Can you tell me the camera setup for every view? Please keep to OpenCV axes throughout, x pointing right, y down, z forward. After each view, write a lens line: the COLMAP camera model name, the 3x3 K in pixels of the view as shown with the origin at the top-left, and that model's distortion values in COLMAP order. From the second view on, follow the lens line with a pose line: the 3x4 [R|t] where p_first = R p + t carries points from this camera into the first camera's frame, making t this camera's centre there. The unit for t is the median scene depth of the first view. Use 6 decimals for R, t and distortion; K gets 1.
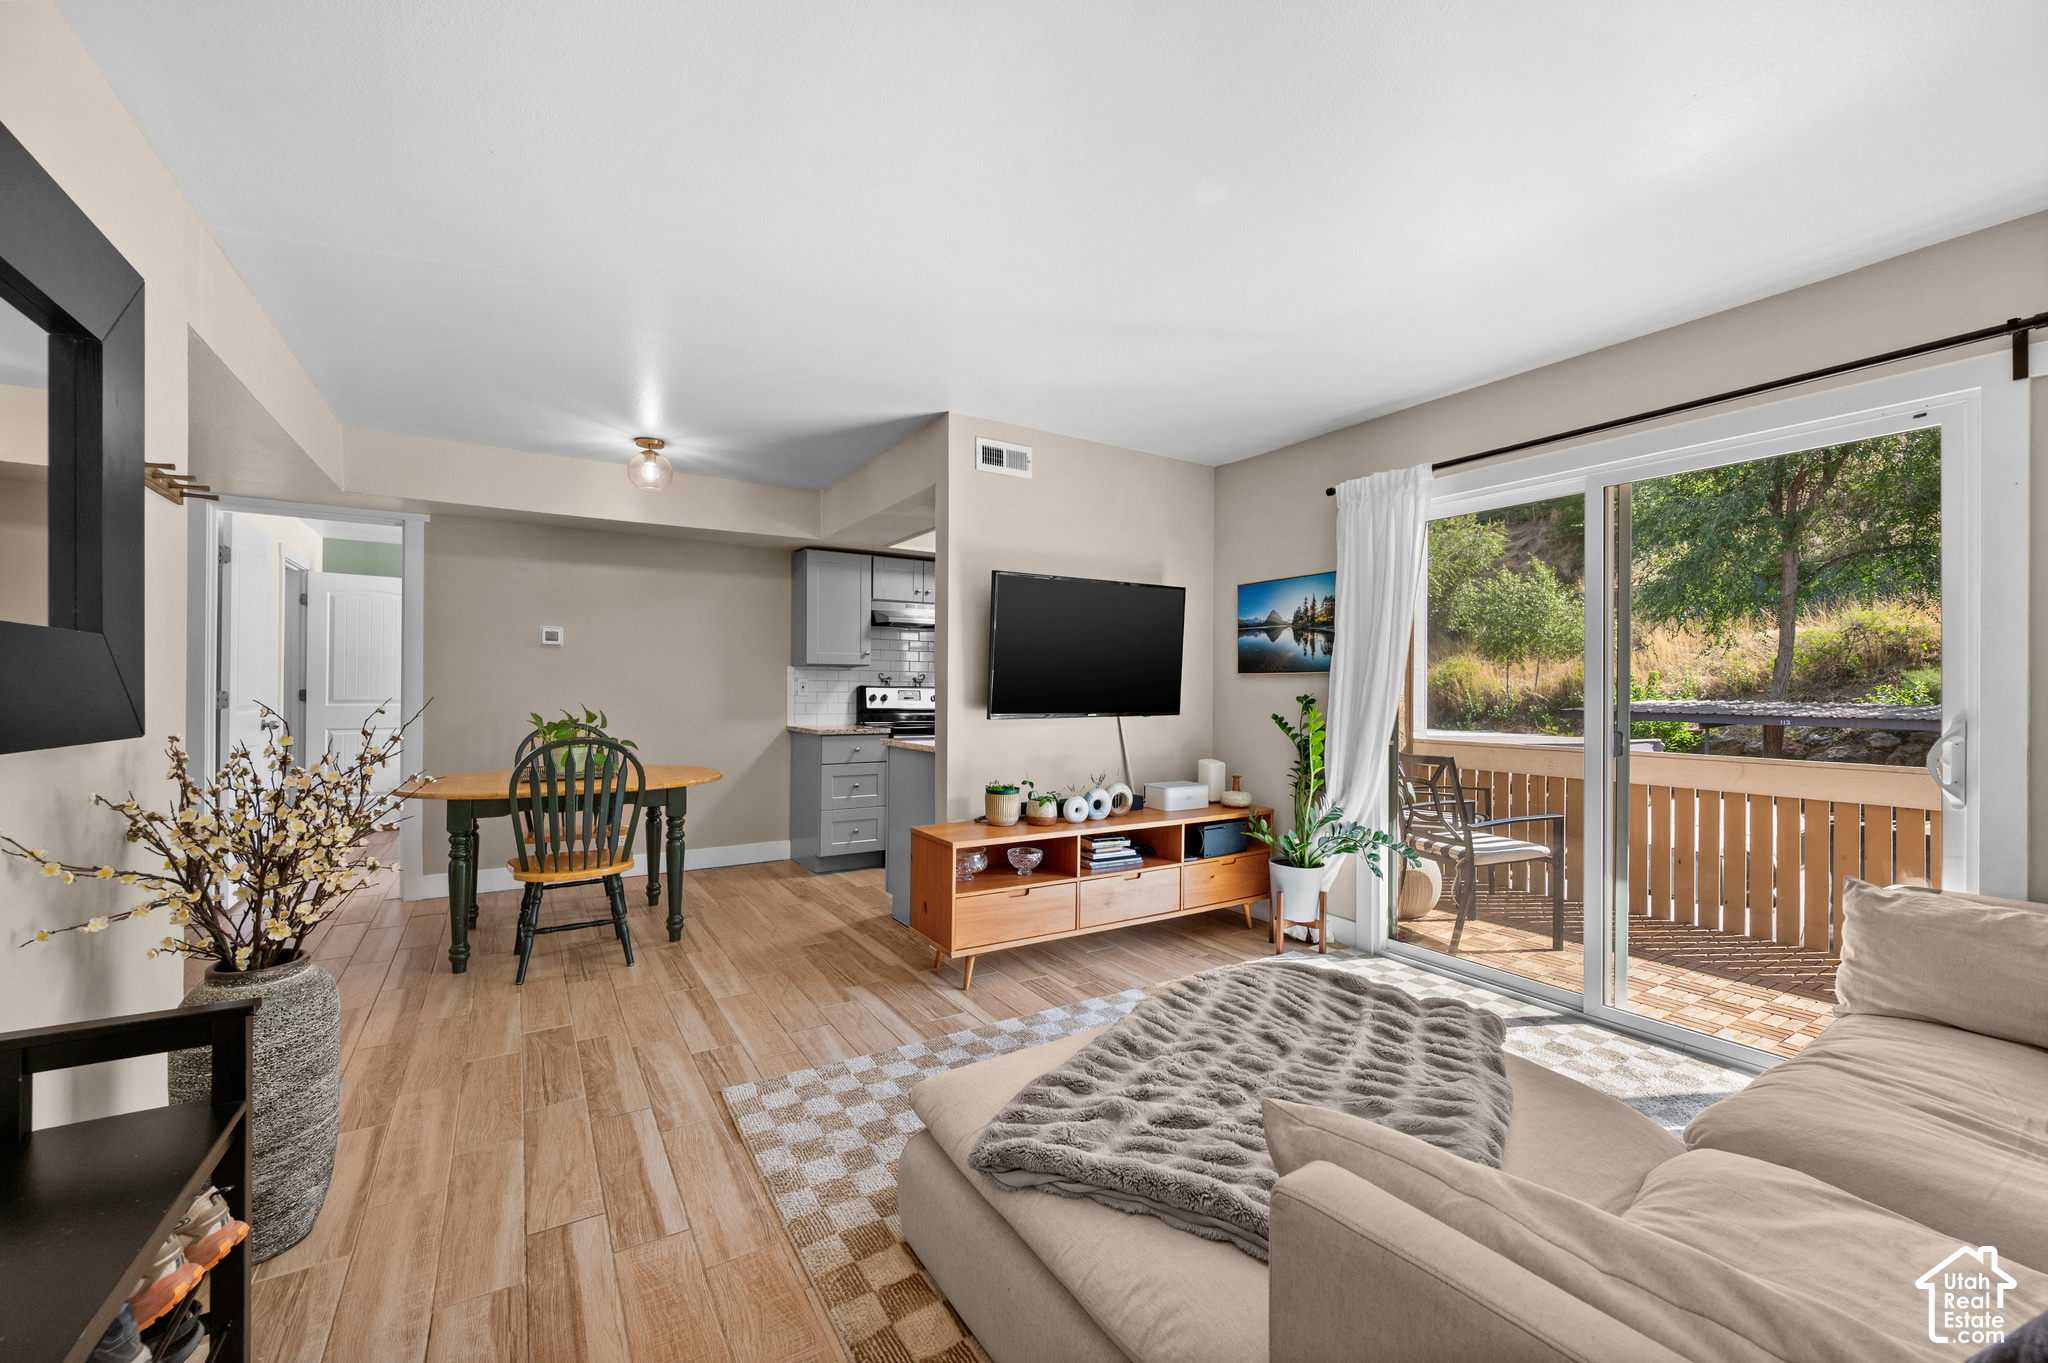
lens RADIAL K [[819.3, 0, 1036.3], [0, 819.3, 696.3], [0, 0, 1]] dist [0.001121, 0.000162]
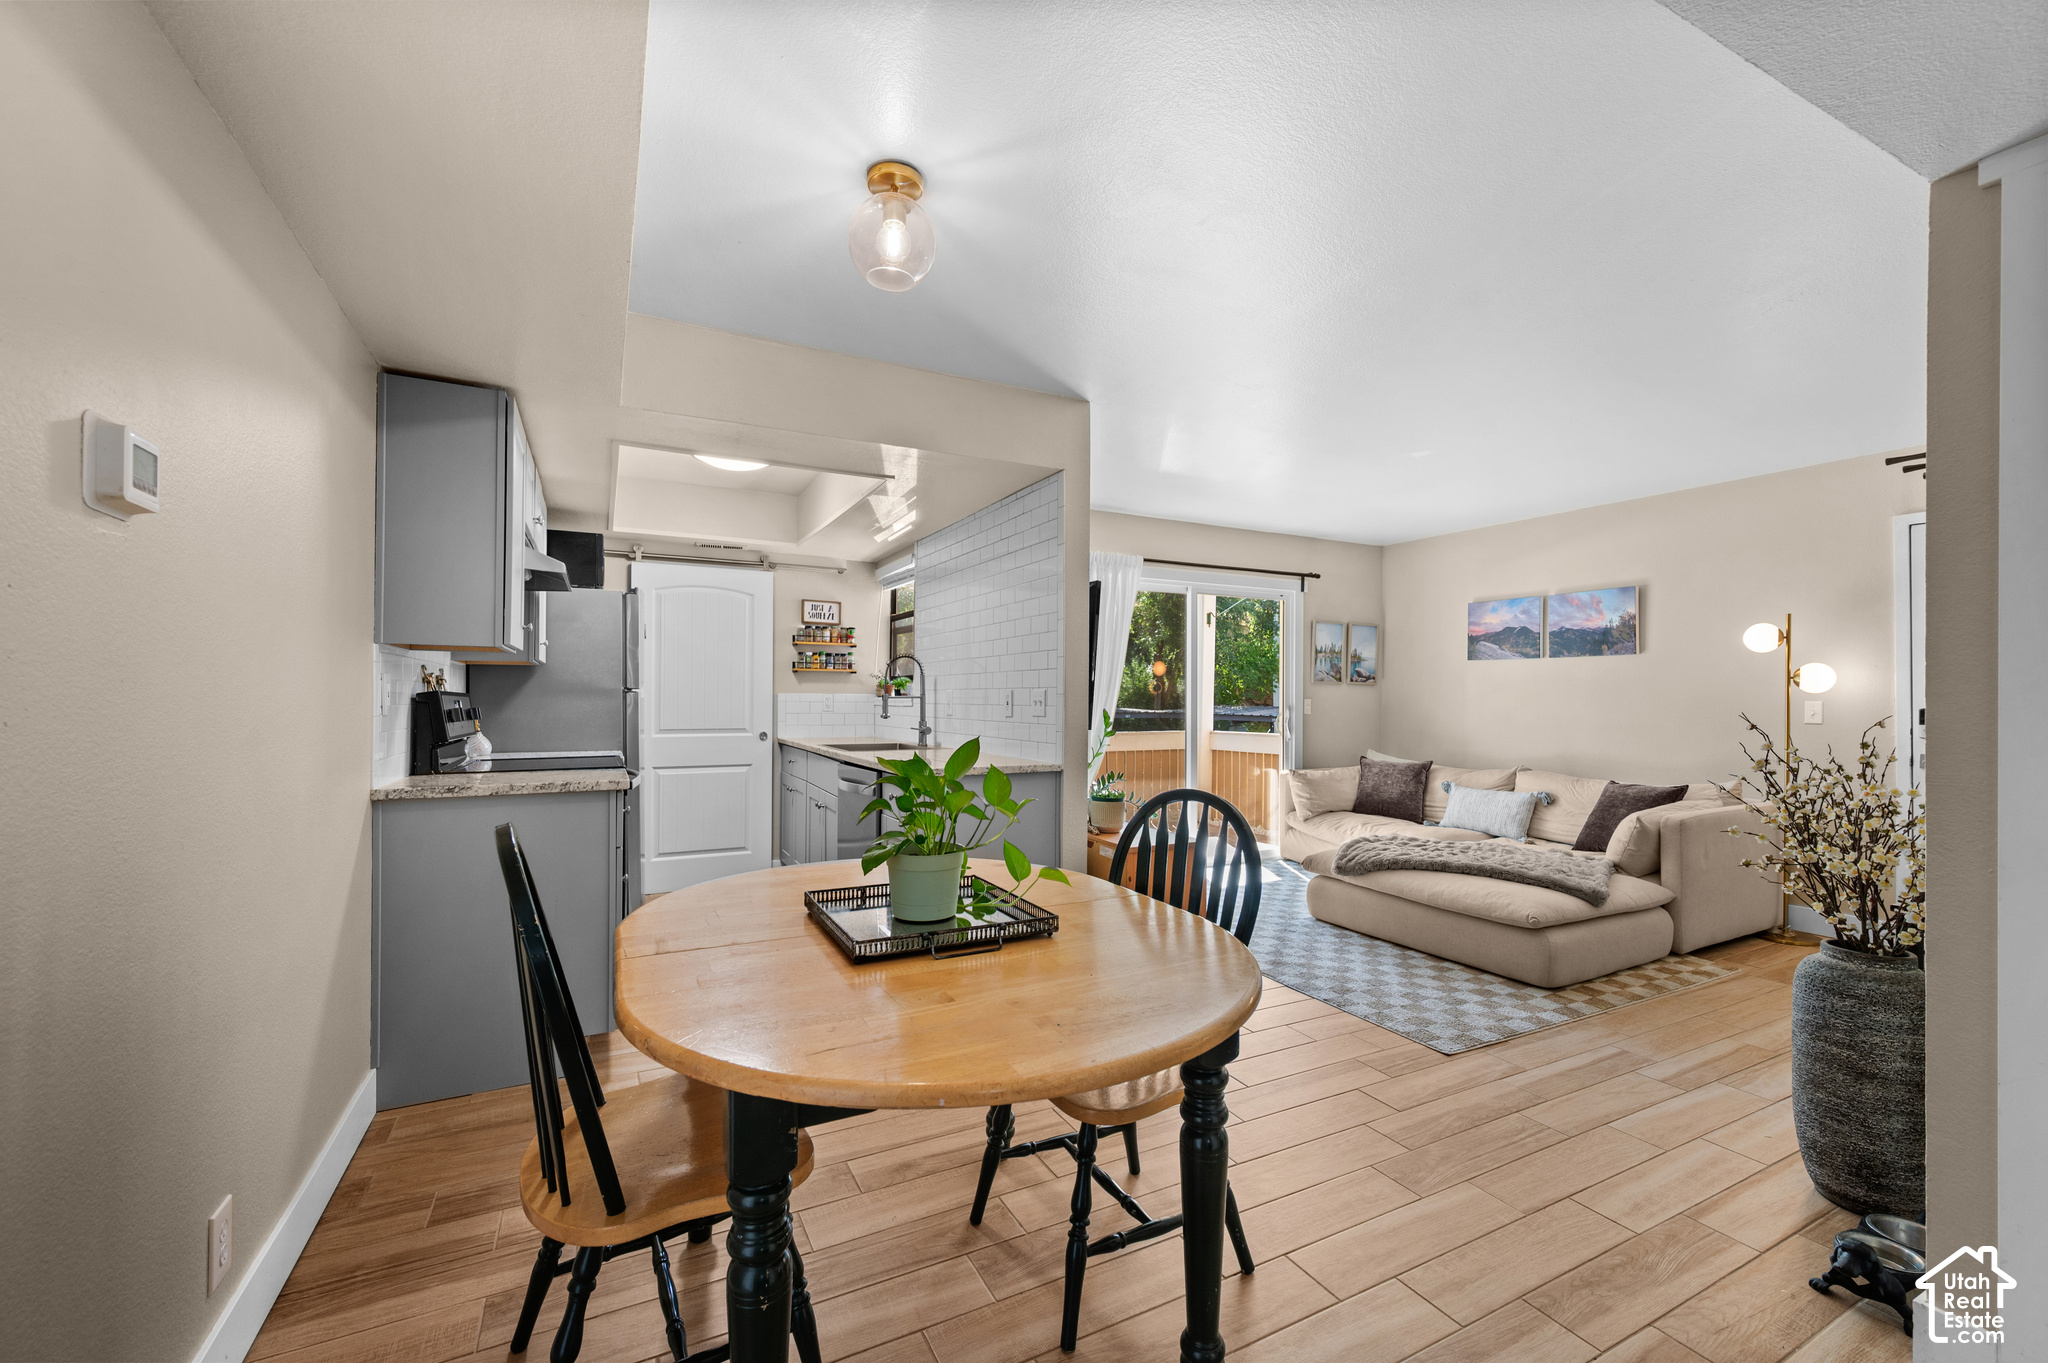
lens RADIAL K [[819.3, 0, 1029.2], [0, 819.3, 696.2], [0, 0, 1]] dist [0.001121, 0.000162]
pose [[0.096440, -0.005831, 0.995322, -1.023477], [0.002184, 0.999982, 0.005647, -0.017483], [-0.995336, 0.001629, 0.096451, 0.955179]]
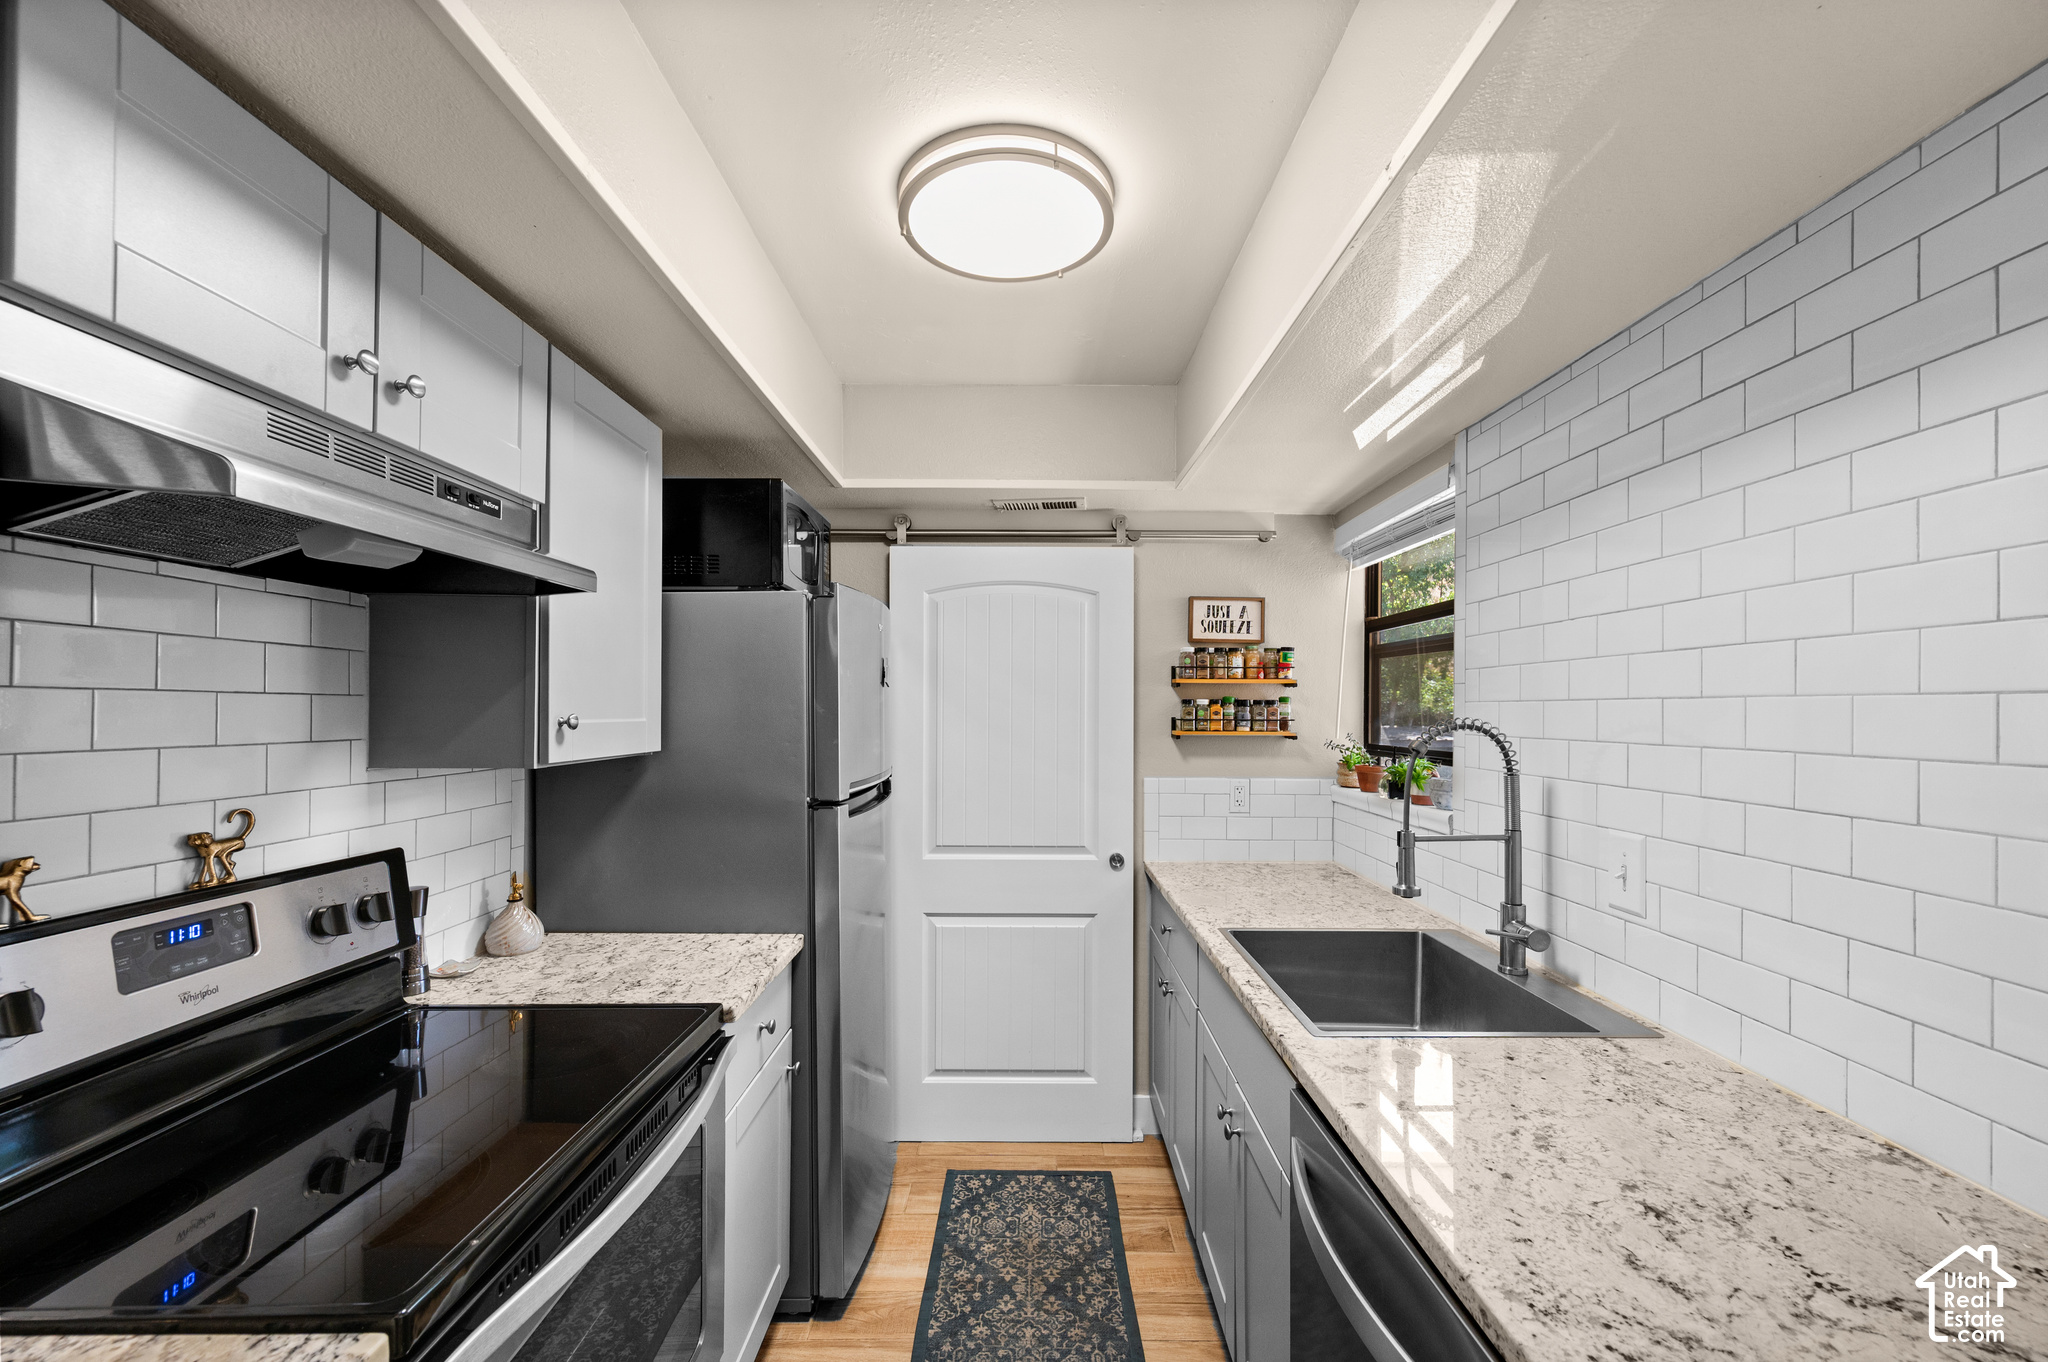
lens RADIAL K [[819.3, 0, 1026.4], [0, 819.3, 706.2], [0, 0, 1]] dist [0.001121, 0.000162]
pose [[0.545327, -0.003696, 0.838215, -0.329653], [0.006573, 0.999978, 0.000132, -0.082230], [-0.838198, 0.005438, 0.545339, 1.210636]]
